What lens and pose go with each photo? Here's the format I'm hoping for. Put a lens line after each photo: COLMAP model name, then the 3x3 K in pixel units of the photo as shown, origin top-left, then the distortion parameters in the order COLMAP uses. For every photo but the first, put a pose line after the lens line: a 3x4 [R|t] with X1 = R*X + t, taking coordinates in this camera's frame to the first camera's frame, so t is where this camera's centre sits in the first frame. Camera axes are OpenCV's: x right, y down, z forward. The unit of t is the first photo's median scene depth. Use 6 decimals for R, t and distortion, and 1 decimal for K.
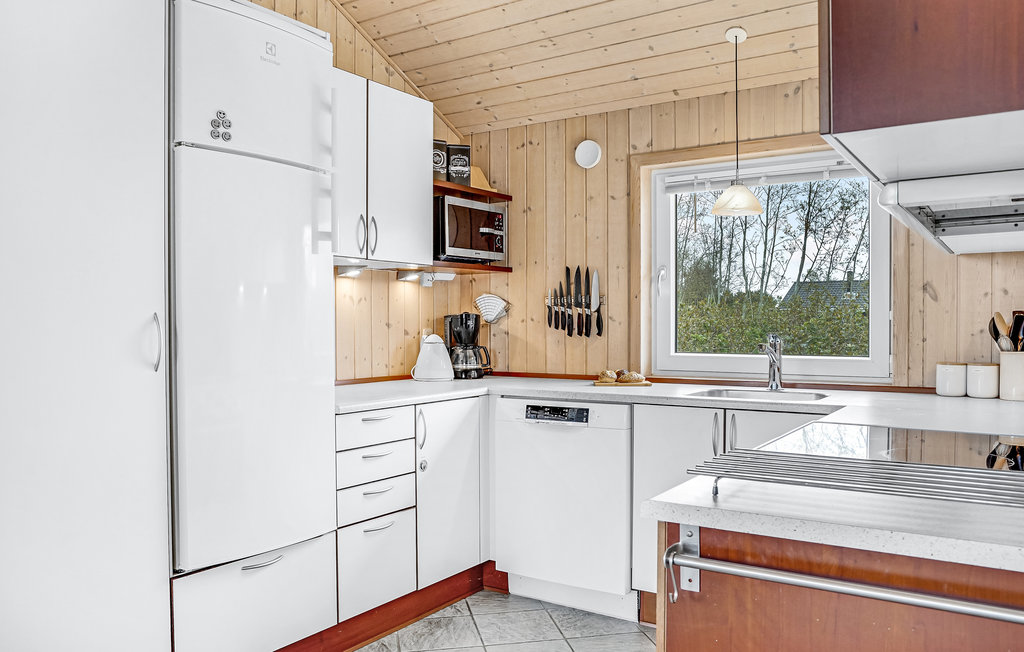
lens RADIAL K [[777.6, 0, 512.7], [0, 777.6, 332.3], [0, 0, 1]] dist [-0.053338, 0.005380]
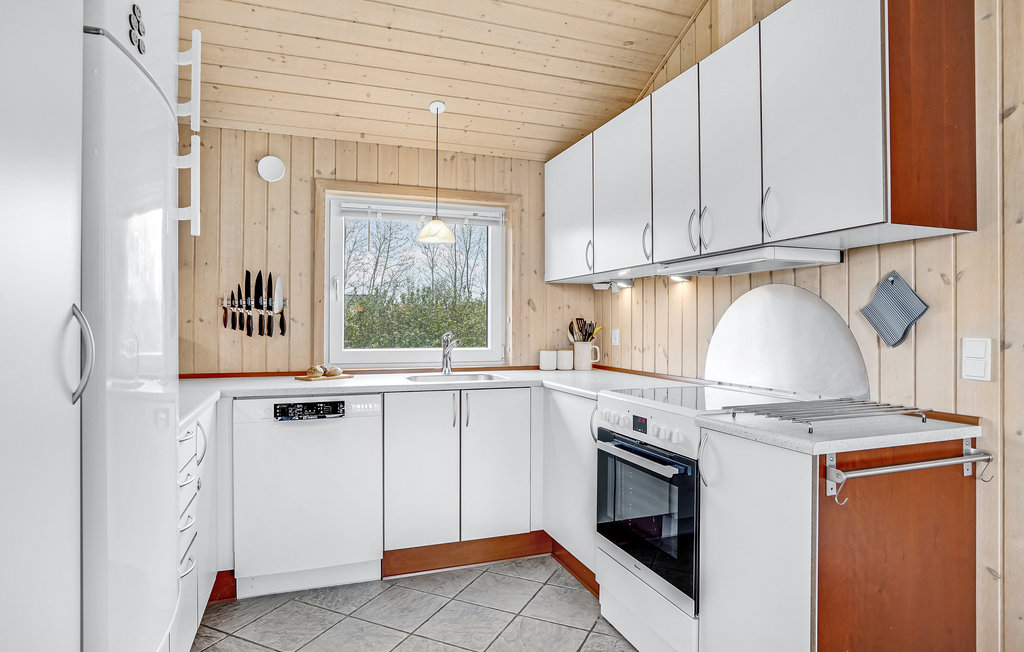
lens RADIAL K [[575.4, 0, 512.0], [0, 575.4, 316.5], [0, 0, 1]] dist [-0.015088, 0.000405]
pose [[0.598471, 0.013684, 0.801028, -0.359015], [0.005519, 0.999760, -0.021202, -0.003683], [-0.801125, 0.017109, 0.598252, 0.263750]]
